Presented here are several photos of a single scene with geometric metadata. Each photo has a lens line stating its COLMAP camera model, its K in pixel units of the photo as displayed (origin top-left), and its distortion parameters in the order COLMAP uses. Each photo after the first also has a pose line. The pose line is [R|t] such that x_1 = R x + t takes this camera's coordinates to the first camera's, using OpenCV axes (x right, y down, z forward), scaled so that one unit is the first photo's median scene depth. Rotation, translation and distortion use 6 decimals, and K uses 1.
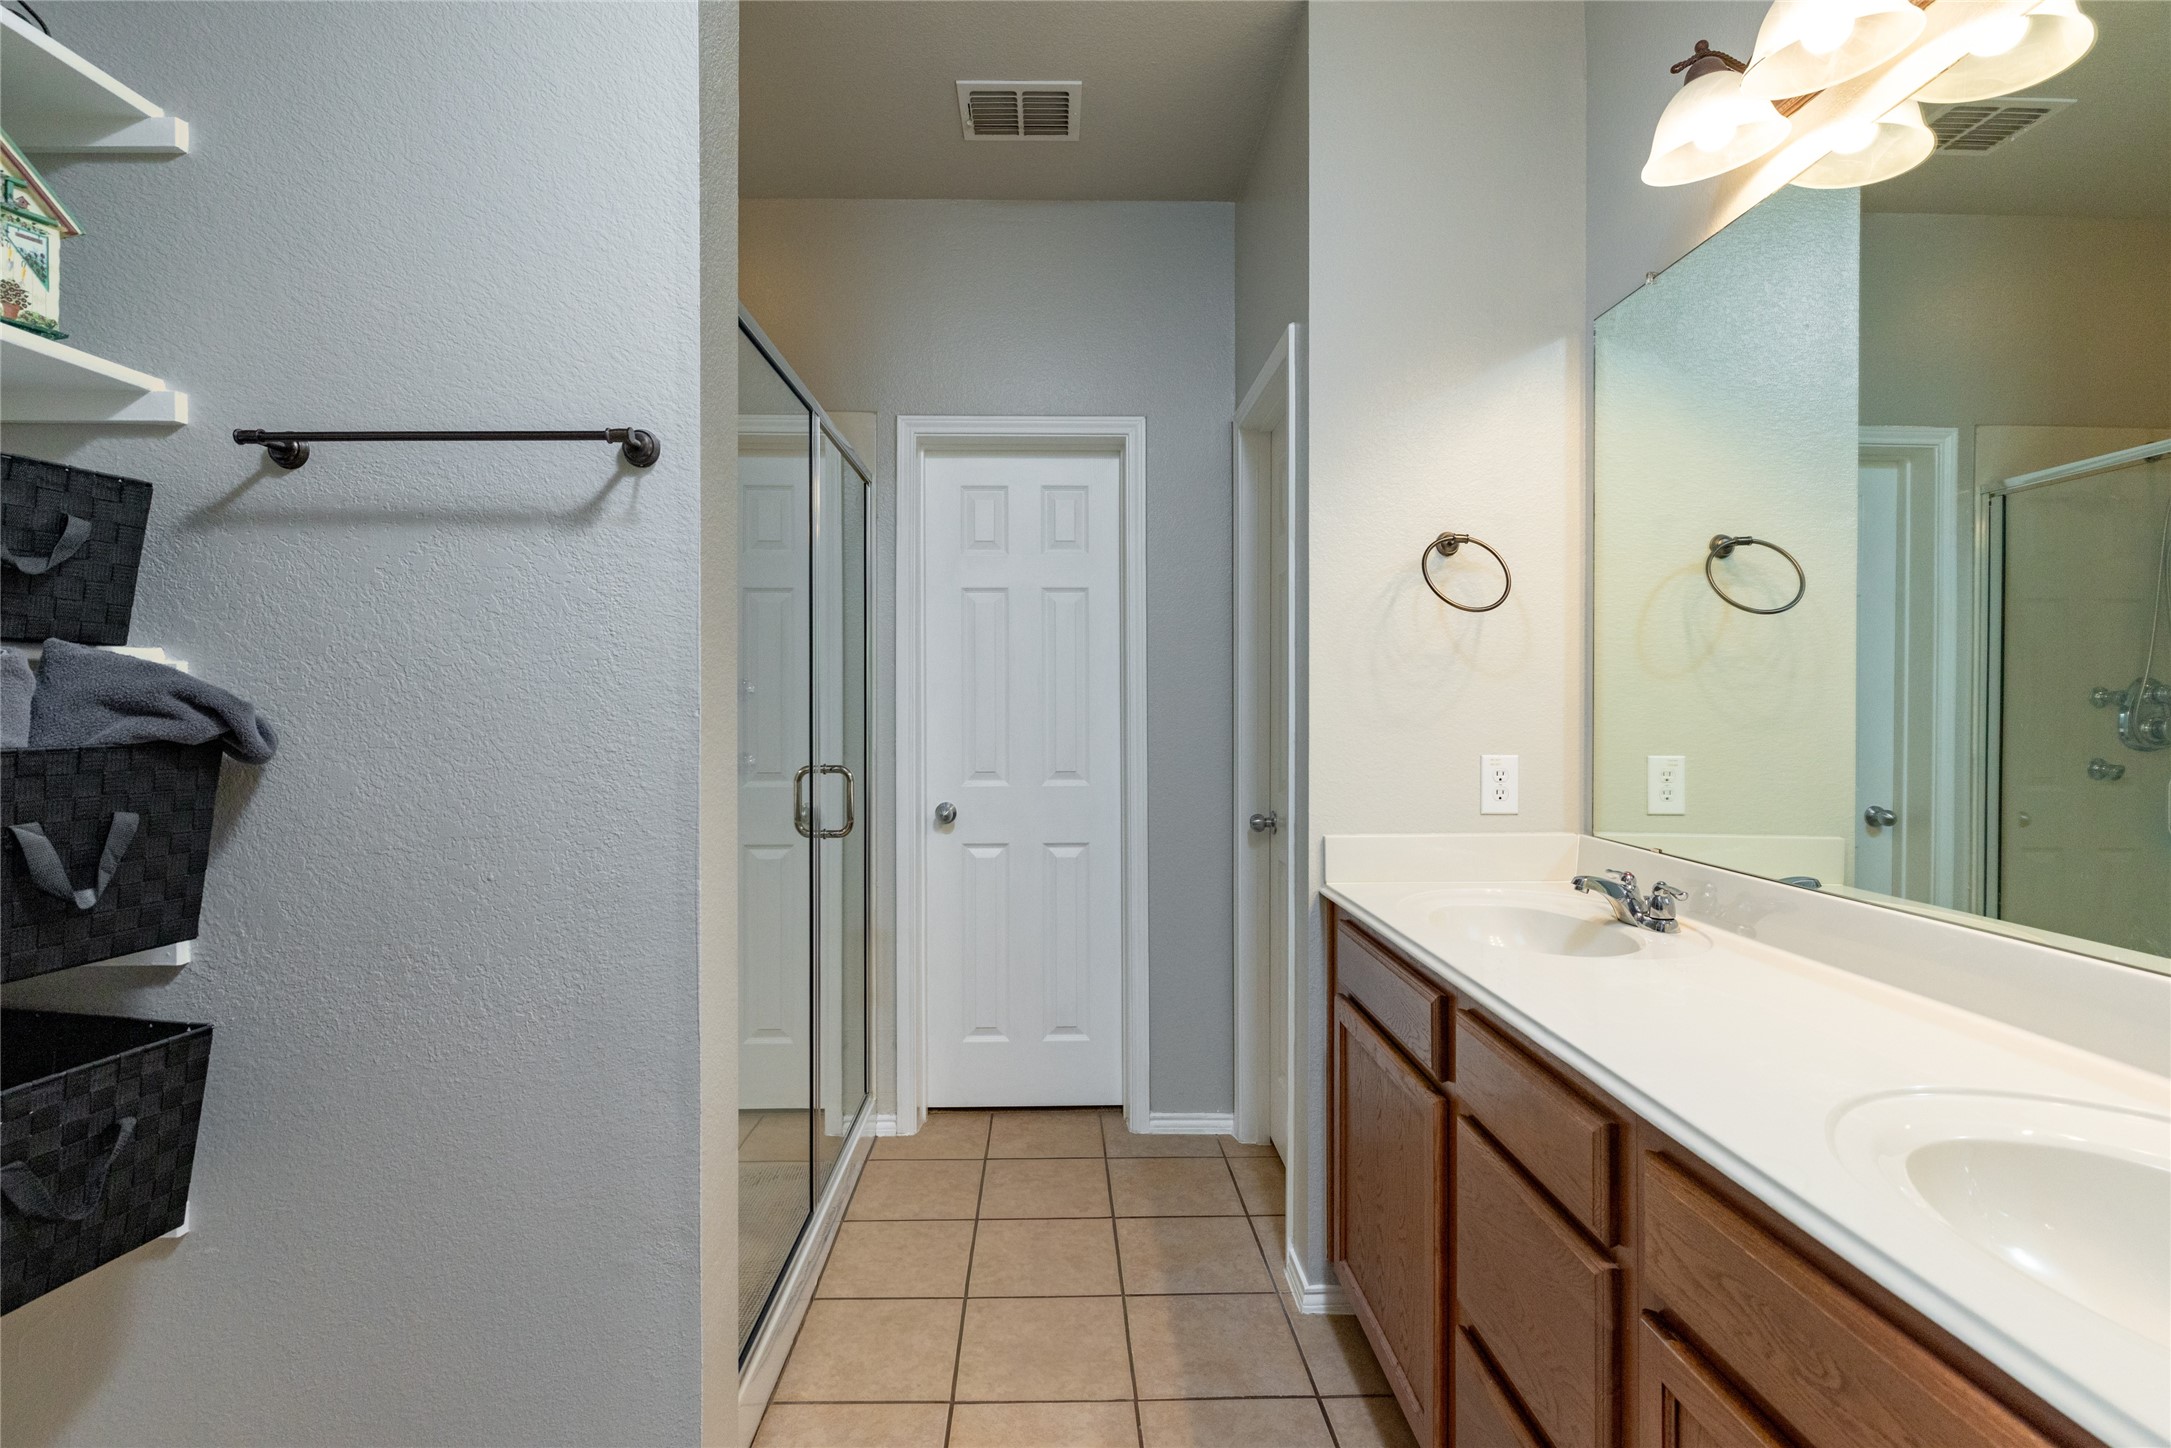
lens RADIAL K [[1060.9, 0, 1075.0], [0, 1060.9, 717.9], [0, 0, 1]] dist [-0.005302, 0.001302]
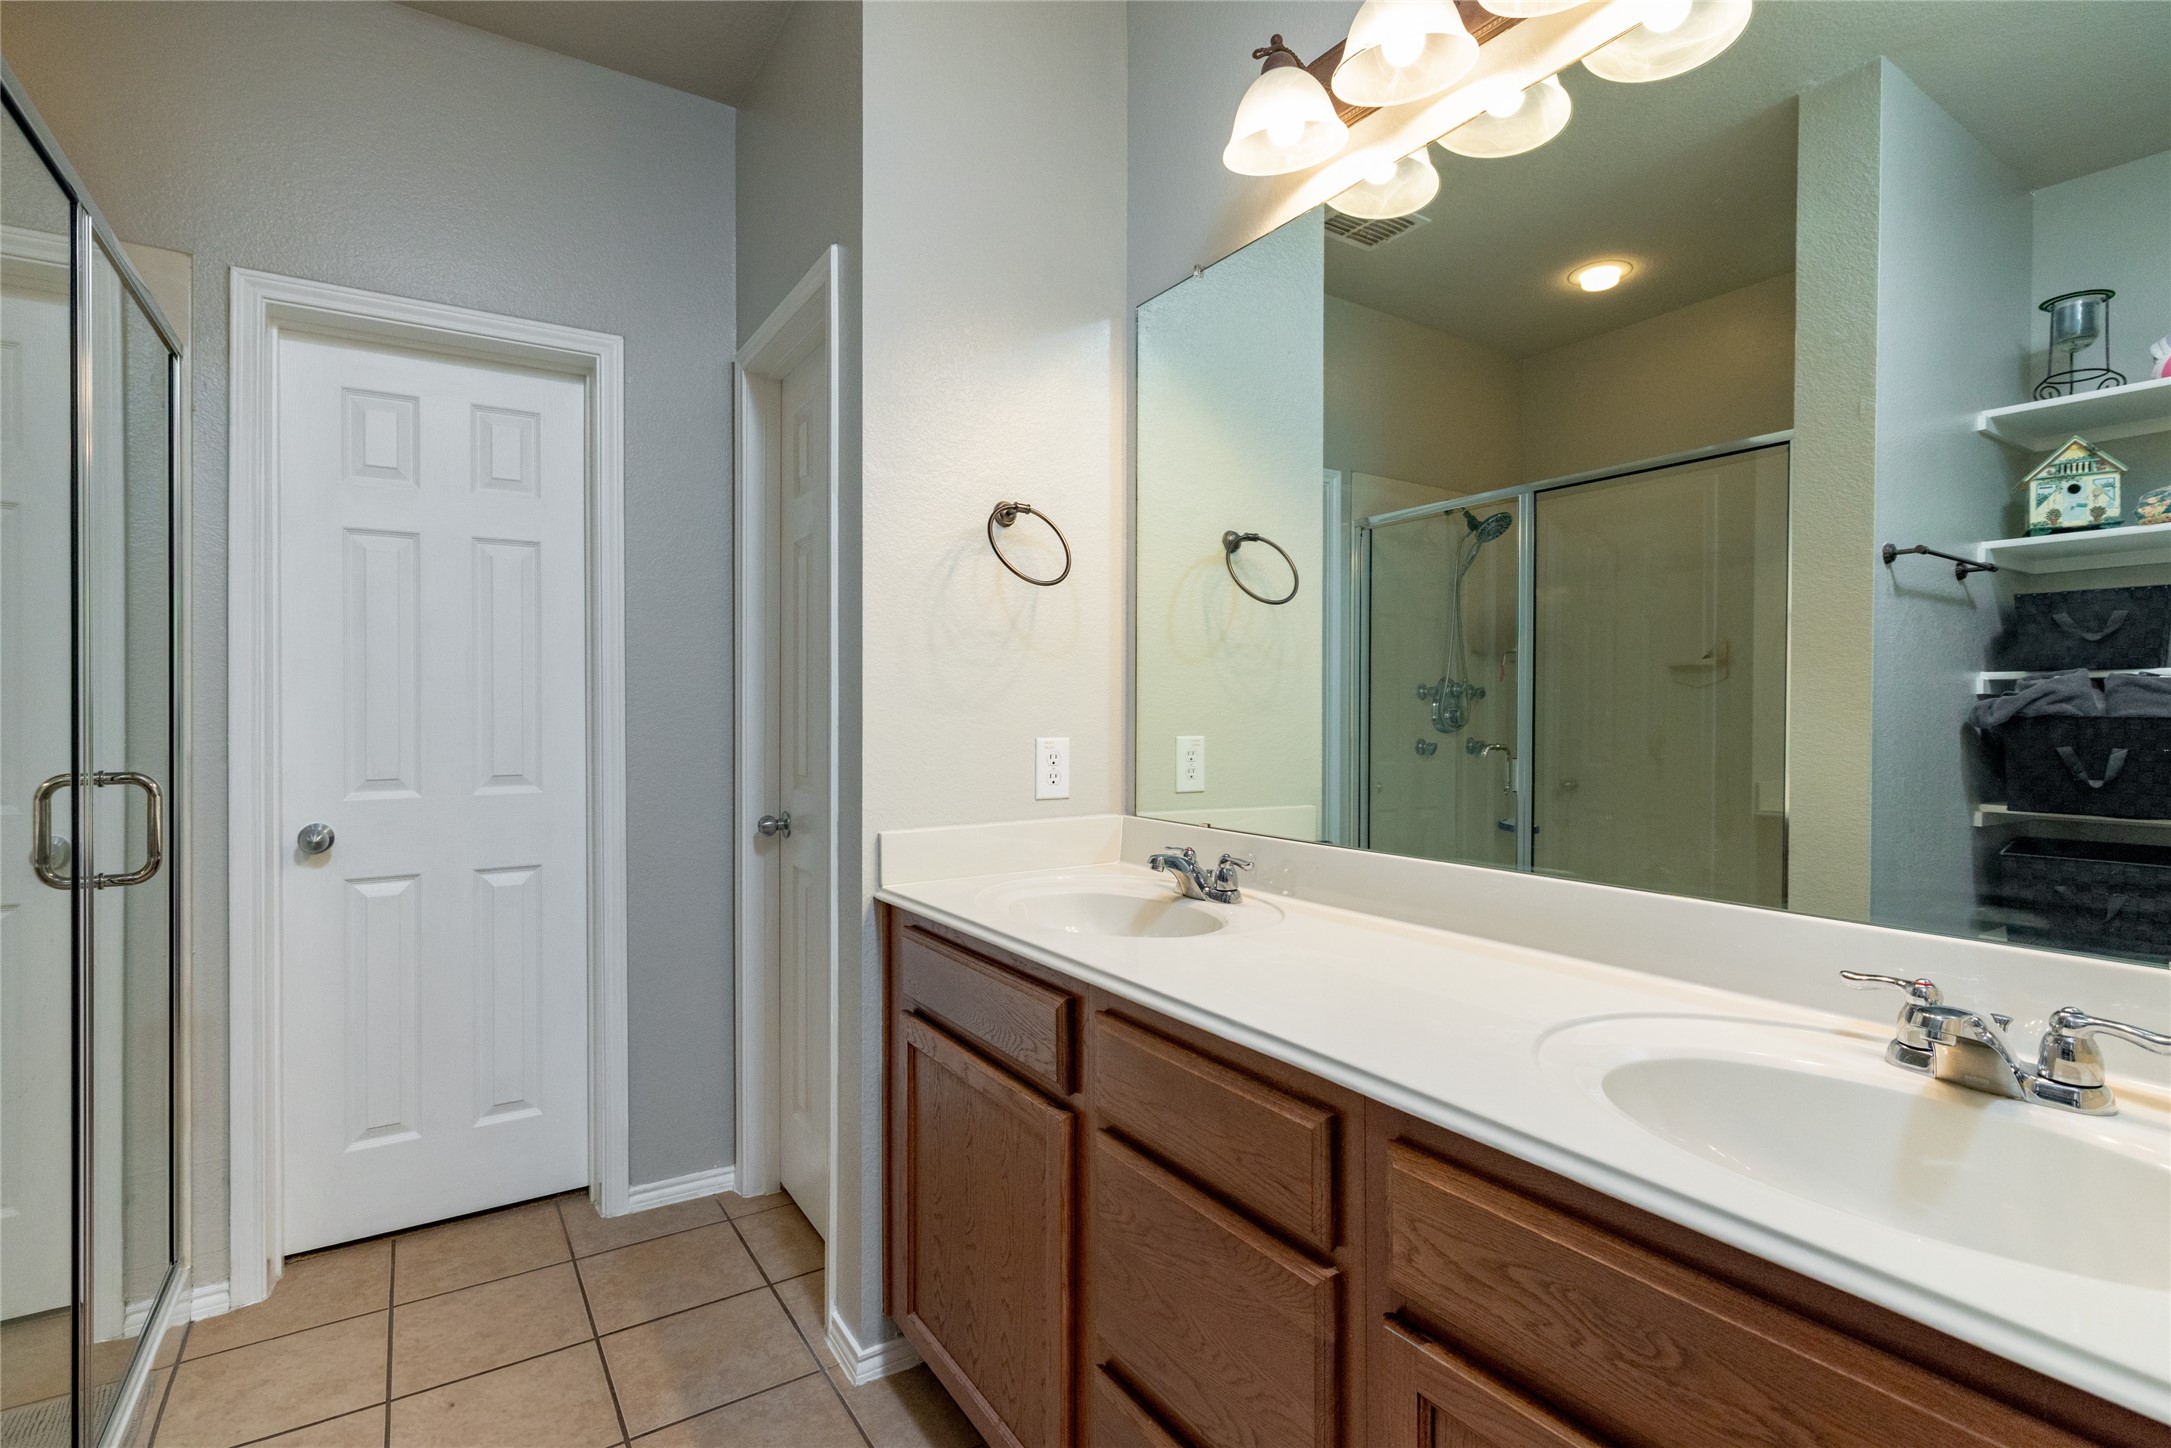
lens RADIAL K [[1028.0, 0, 1083.9], [0, 1028.0, 719.6], [0, 0, 1]] dist [-0.001026, 0.000048]
pose [[0.845113, -0.003919, 0.534573, -0.075717], [0.007597, 0.999960, -0.004678, 0.022472], [-0.534534, 0.008014, 0.845109, 0.186260]]
